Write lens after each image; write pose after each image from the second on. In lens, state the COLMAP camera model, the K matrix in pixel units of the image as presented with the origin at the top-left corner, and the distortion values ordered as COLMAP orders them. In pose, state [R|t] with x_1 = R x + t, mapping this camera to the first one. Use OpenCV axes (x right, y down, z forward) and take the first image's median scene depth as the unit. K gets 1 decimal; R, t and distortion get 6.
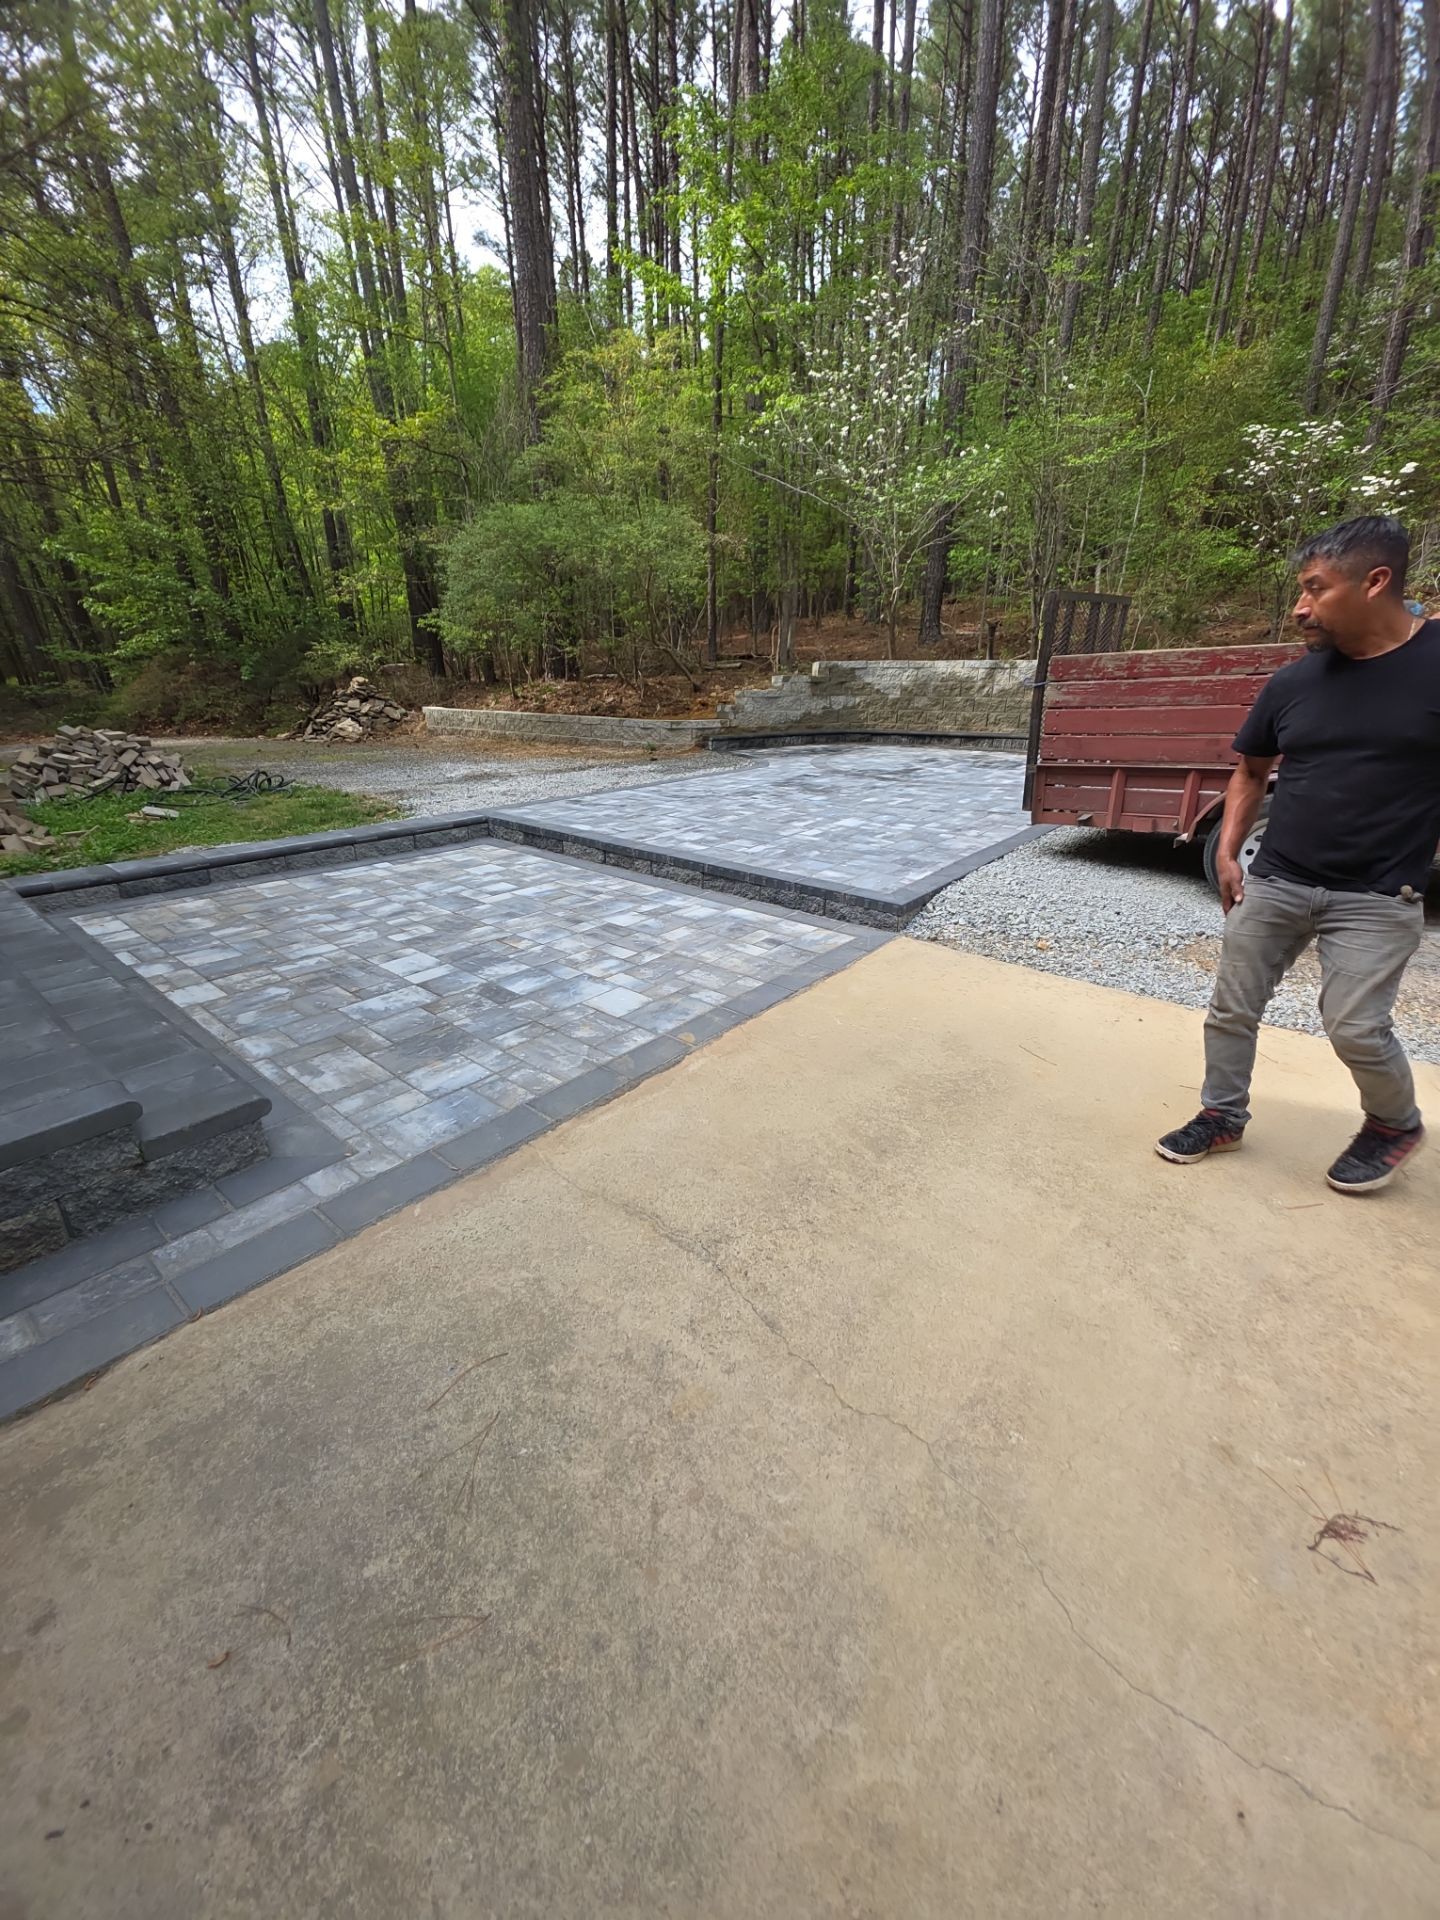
lens RADIAL K [[754.9, 0, 719.0], [0, 754.9, 963.2], [0, 0, 1]] dist [0.015387, -0.008546]
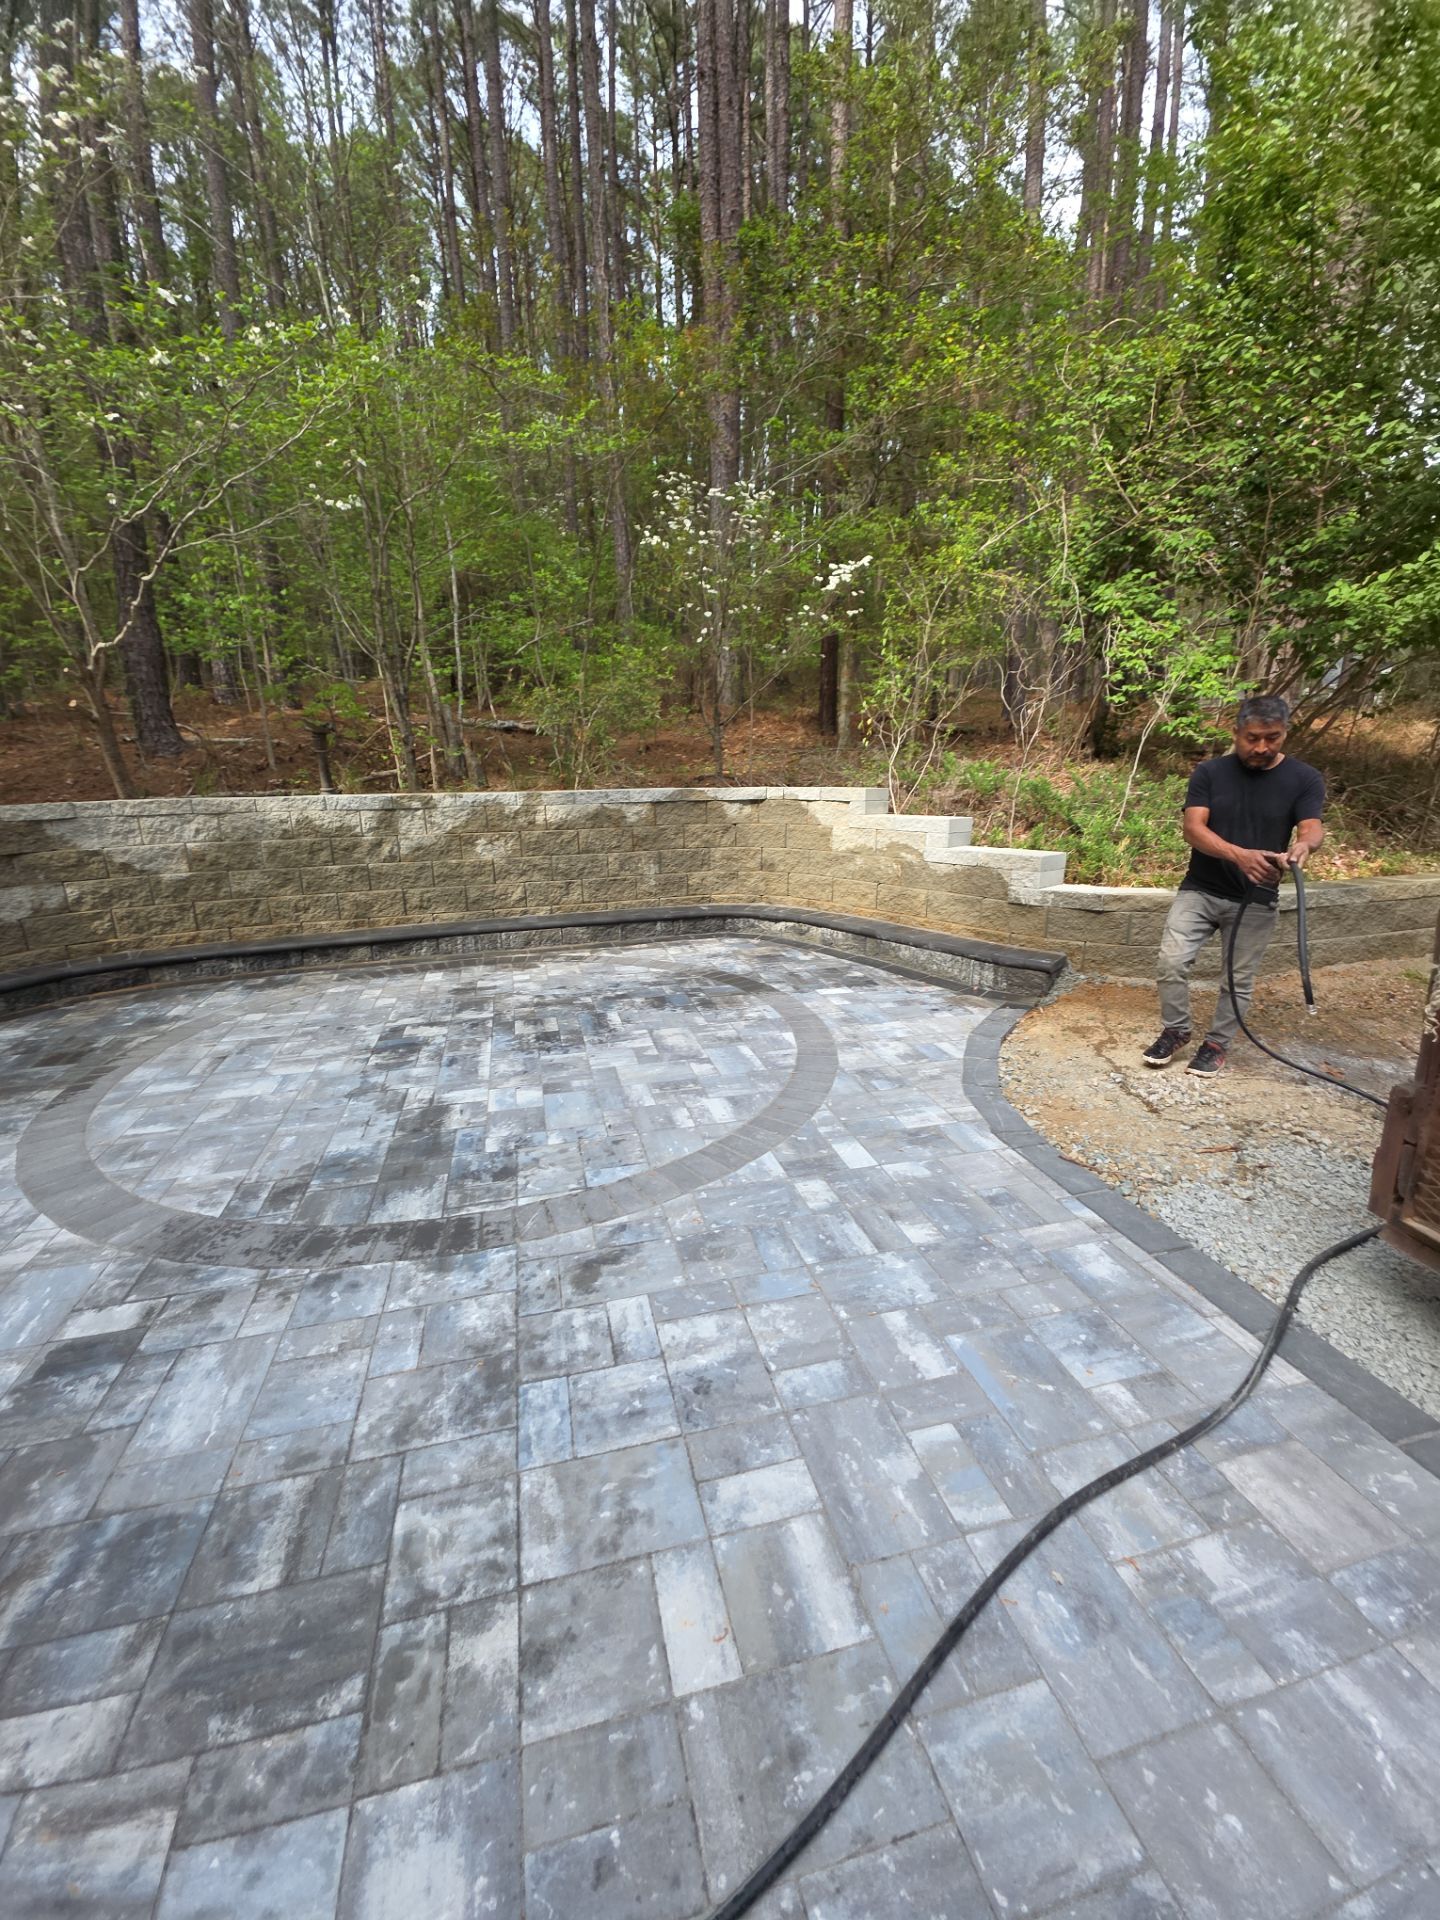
lens RADIAL K [[755.5, 0, 714.9], [0, 755.5, 964.2], [0, 0, 1]] dist [0.012444, -0.008339]
pose [[0.583295, -0.215685, 0.783101, 0.130856], [0.308183, 0.950778, 0.032316, -0.524536], [-0.751525, 0.222489, 0.621055, 1.180377]]
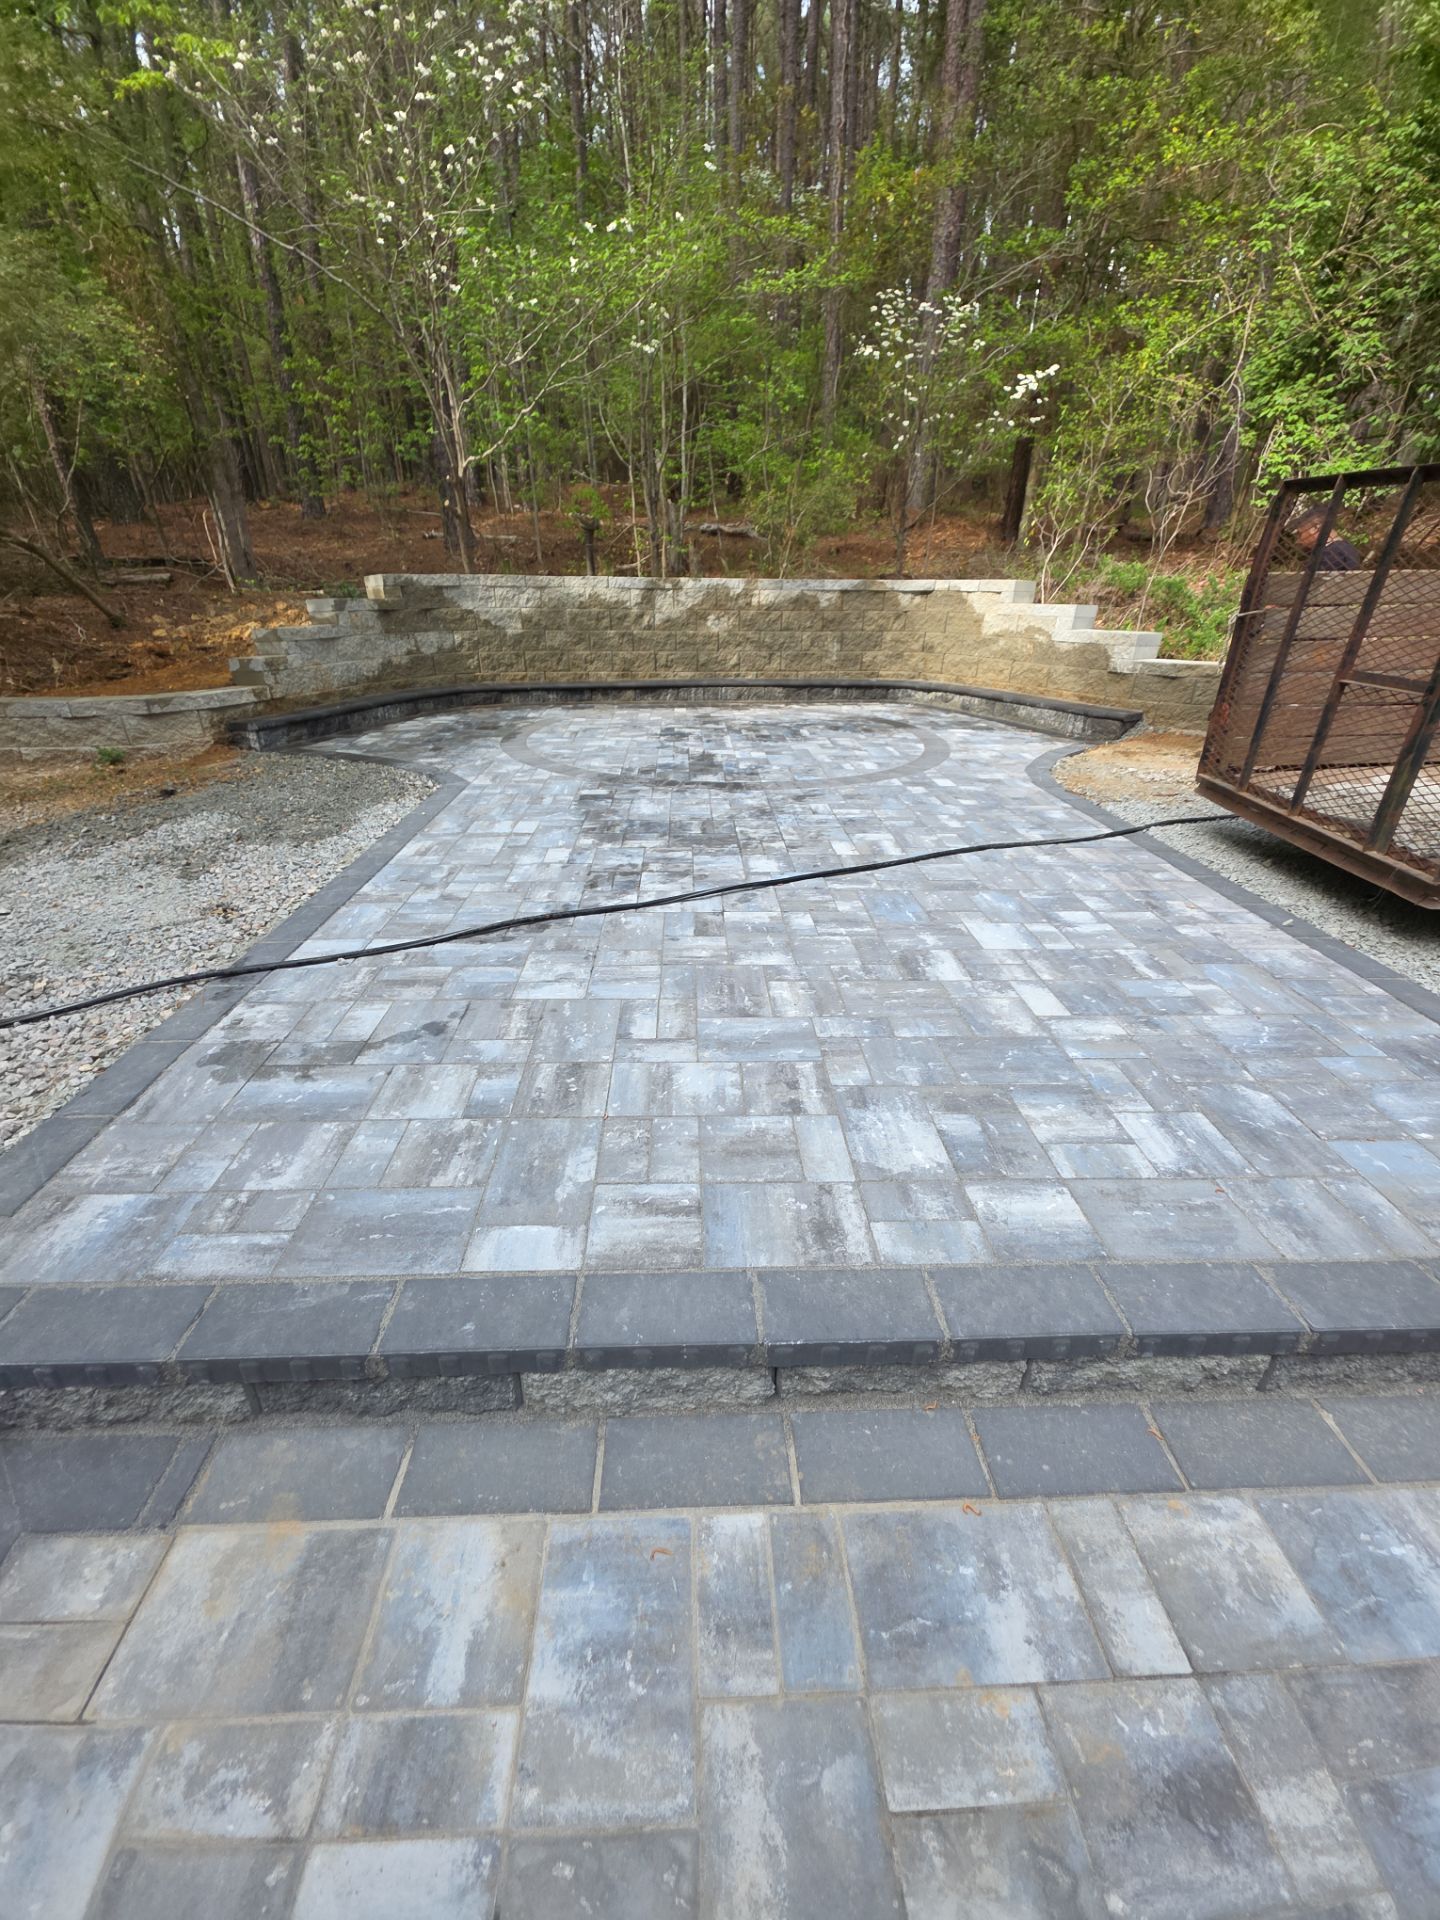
lens RADIAL K [[760.7, 0, 715.9], [0, 760.7, 962.0], [0, 0, 1]] dist [0.016055, -0.008625]
pose [[0.742234, -0.292021, 0.603168, -0.306827], [0.235810, 0.956310, 0.172815, -0.355994], [-0.627282, 0.013964, 0.778667, 0.886623]]
